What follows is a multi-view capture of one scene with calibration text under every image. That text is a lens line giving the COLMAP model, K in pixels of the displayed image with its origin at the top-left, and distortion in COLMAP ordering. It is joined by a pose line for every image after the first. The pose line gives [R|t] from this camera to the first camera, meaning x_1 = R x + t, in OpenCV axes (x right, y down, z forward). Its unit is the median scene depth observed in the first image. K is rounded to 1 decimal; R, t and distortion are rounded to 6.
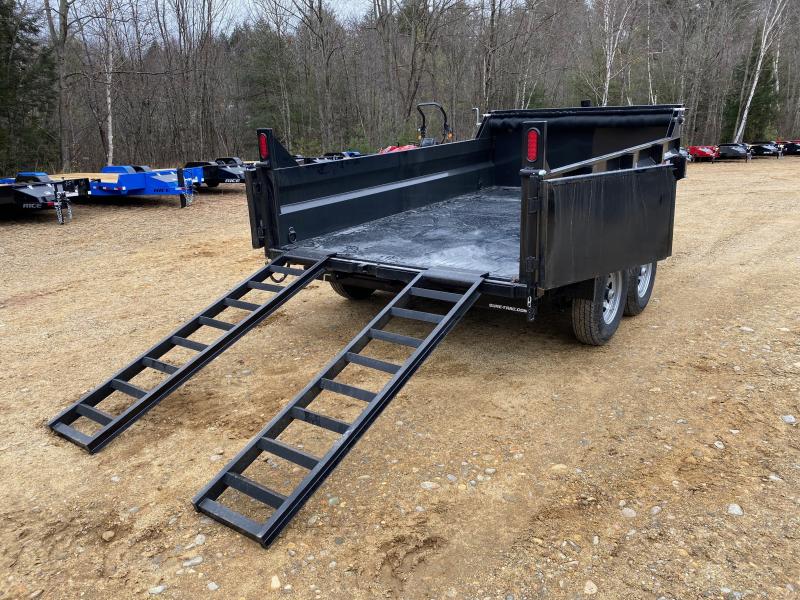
lens RADIAL K [[613.6, 0, 396.6], [0, 613.6, 293.8], [0, 0, 1]] dist [0.013051, -0.004293]
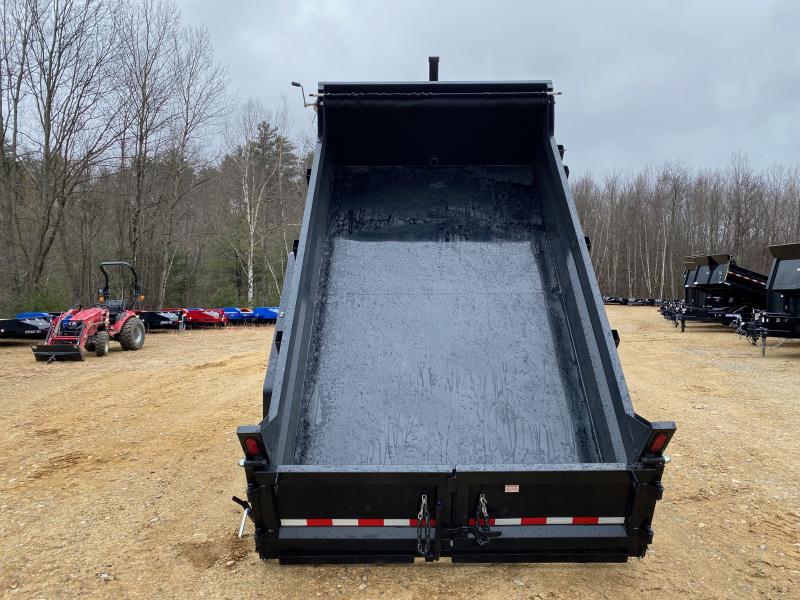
lens RADIAL K [[626.2, 0, 406.7], [0, 626.2, 293.7], [0, 0, 1]] dist [0.009831, 0.000939]
pose [[0.812037, 0.002294, 0.583602, -0.187129], [0.144816, 0.967925, -0.205305, -0.025903], [-0.565353, 0.251231, 0.785658, 0.082503]]
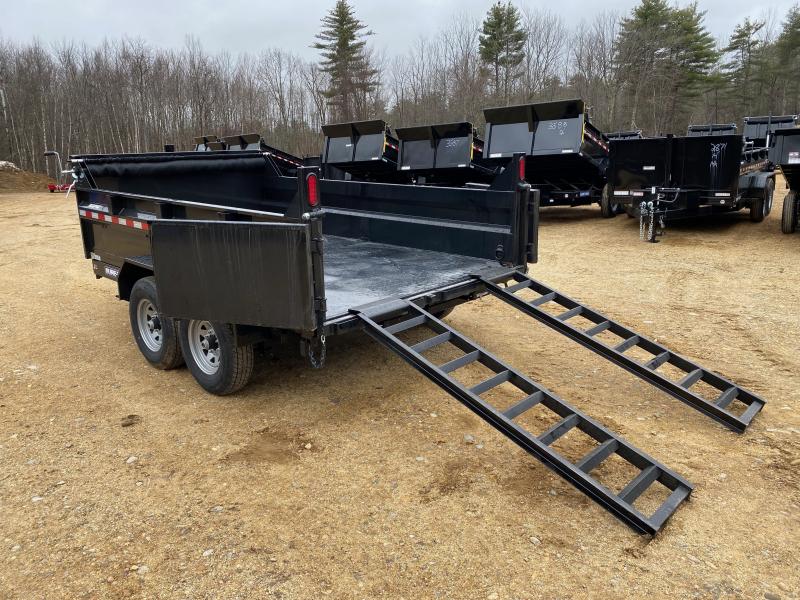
lens RADIAL K [[613.6, 0, 396.6], [0, 613.6, 293.8], [0, 0, 1]] dist [0.013051, -0.004293]
pose [[0.131565, -0.210267, 0.968751, -0.322103], [0.300378, 0.939758, 0.163180, -0.071848], [-0.944703, 0.269522, 0.186799, 0.270102]]
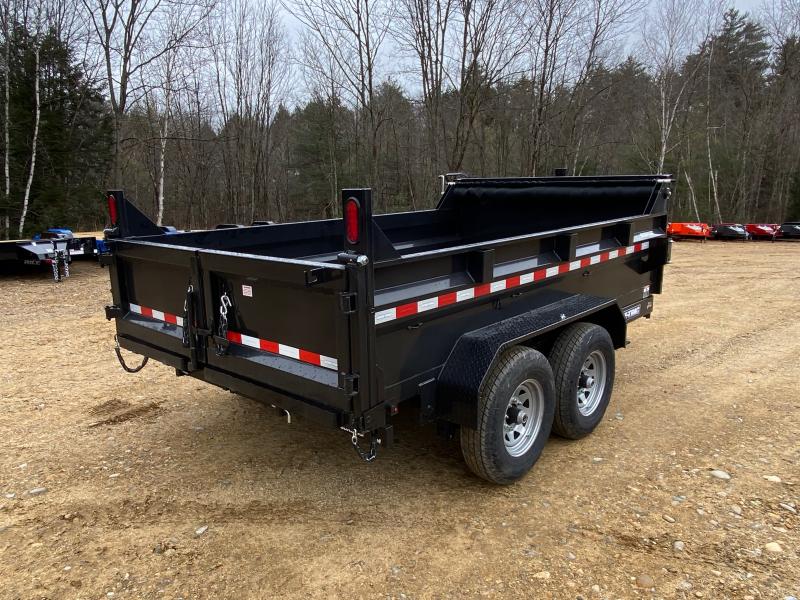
lens RADIAL K [[593.7, 0, 391.4], [0, 593.7, 309.8], [0, 0, 1]] dist [0.076575, -0.096407]
pose [[0.993063, 0.046280, -0.108092, 0.085884], [-0.054440, 0.995786, -0.073797, -0.022021], [0.104221, 0.079170, 0.991398, 0.080639]]
